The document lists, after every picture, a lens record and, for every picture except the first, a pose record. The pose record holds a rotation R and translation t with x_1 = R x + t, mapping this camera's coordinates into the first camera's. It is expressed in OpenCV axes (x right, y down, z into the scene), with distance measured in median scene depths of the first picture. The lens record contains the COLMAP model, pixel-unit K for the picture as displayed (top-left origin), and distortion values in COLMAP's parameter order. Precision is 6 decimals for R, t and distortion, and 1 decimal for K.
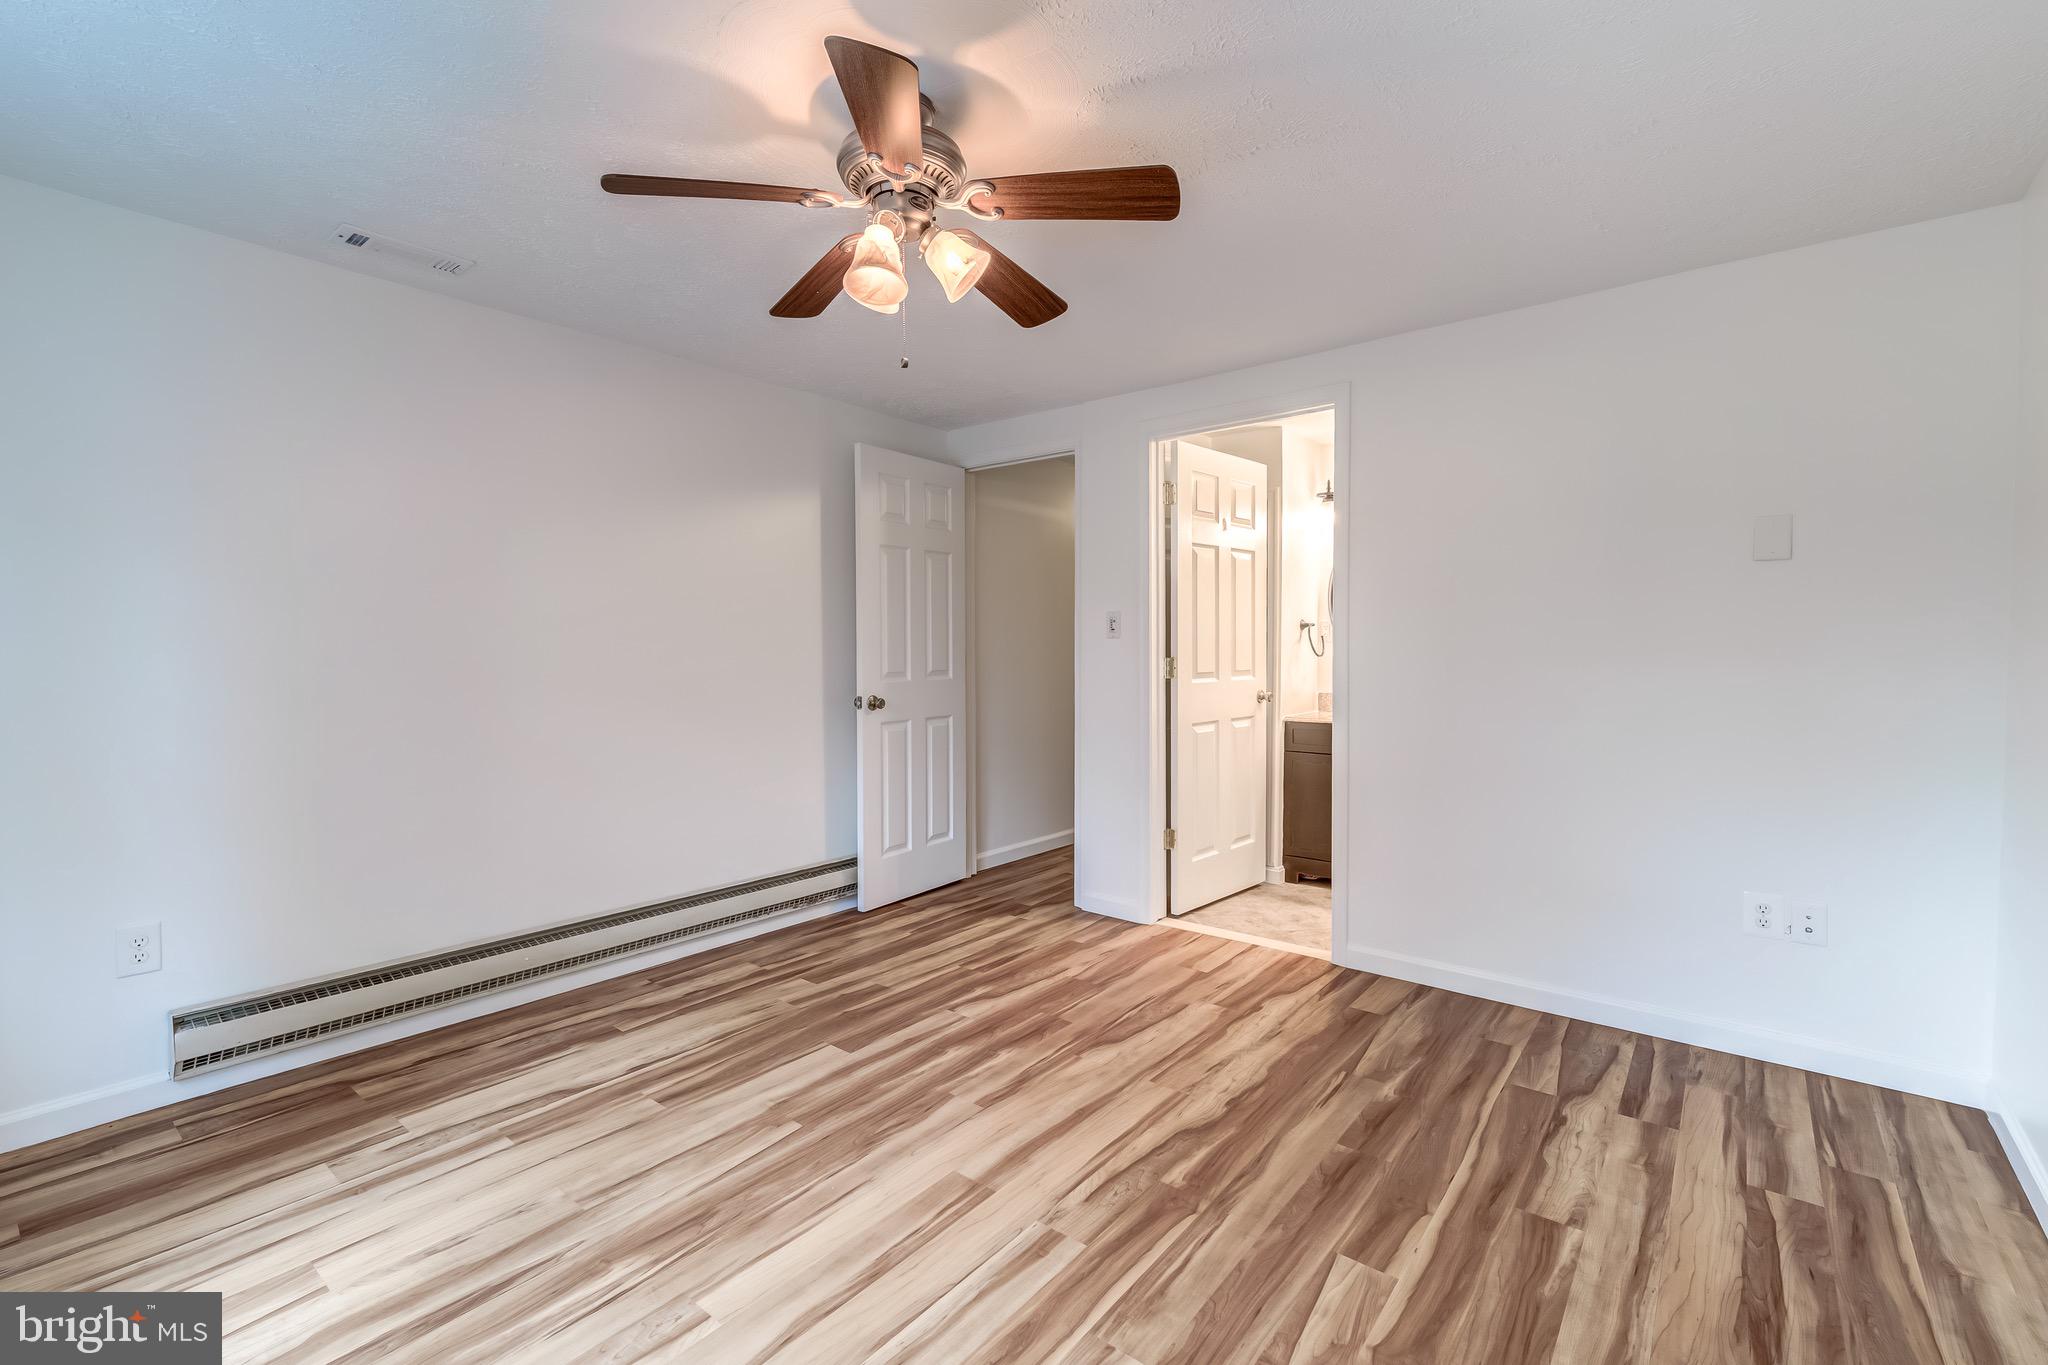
lens RADIAL K [[909.3, 0, 1034.6], [0, 909.3, 664.3], [0, 0, 1]] dist [0.001659, 0.000163]
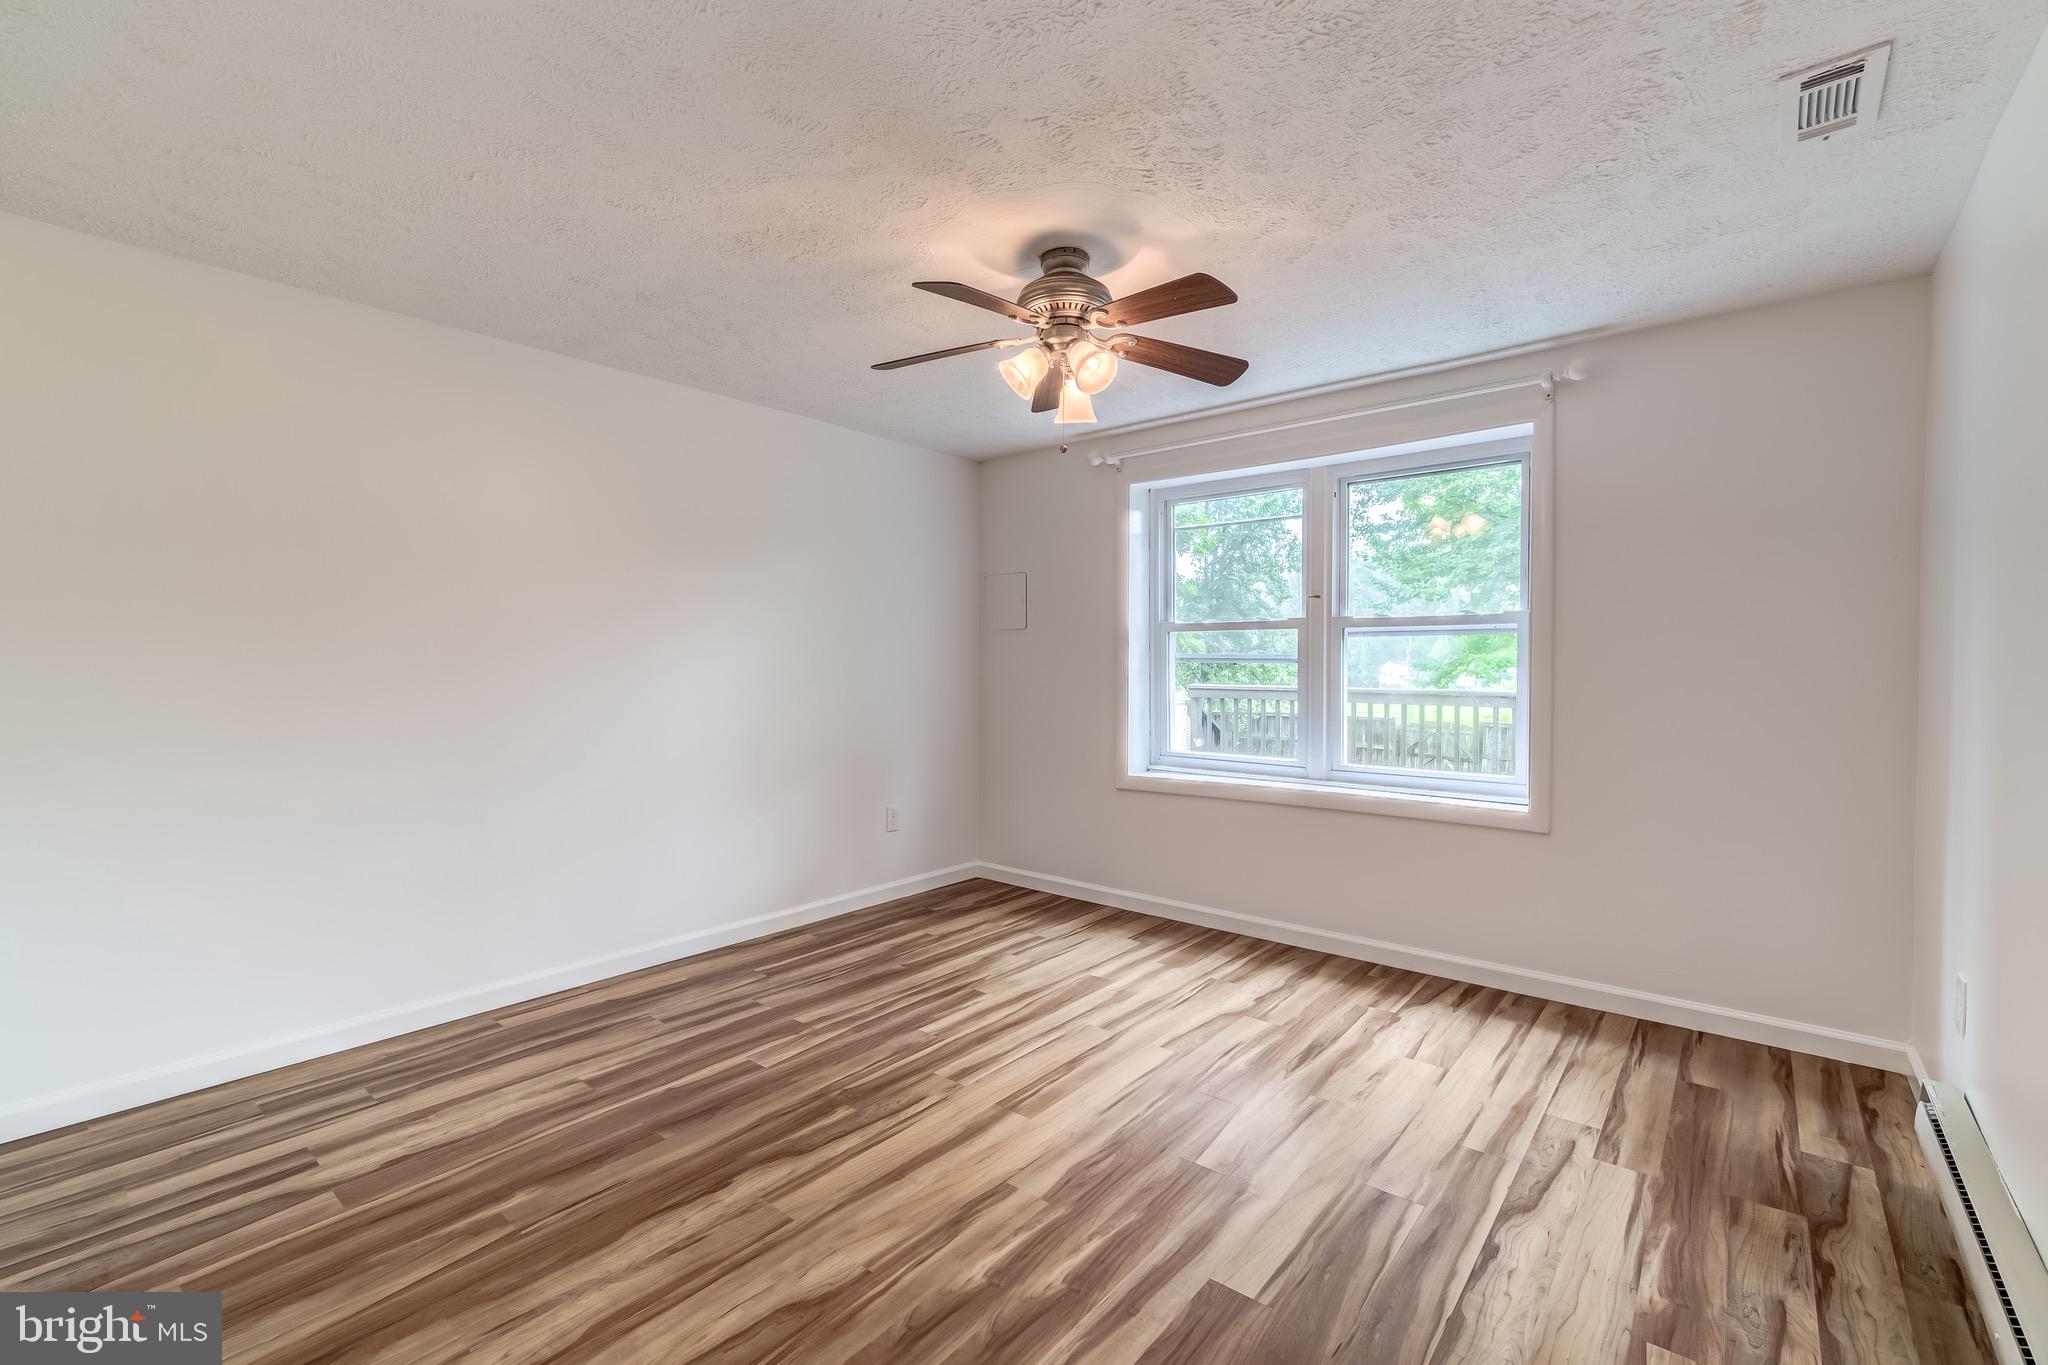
lens RADIAL K [[909.3, 0, 1034.6], [0, 909.3, 664.3], [0, 0, 1]] dist [0.001659, 0.000163]
pose [[-0.999890, -0.001305, 0.014758, -0.098553], [-0.001010, 0.999800, 0.019982, -0.035049], [-0.014781, 0.019965, -0.999691, 1.918757]]
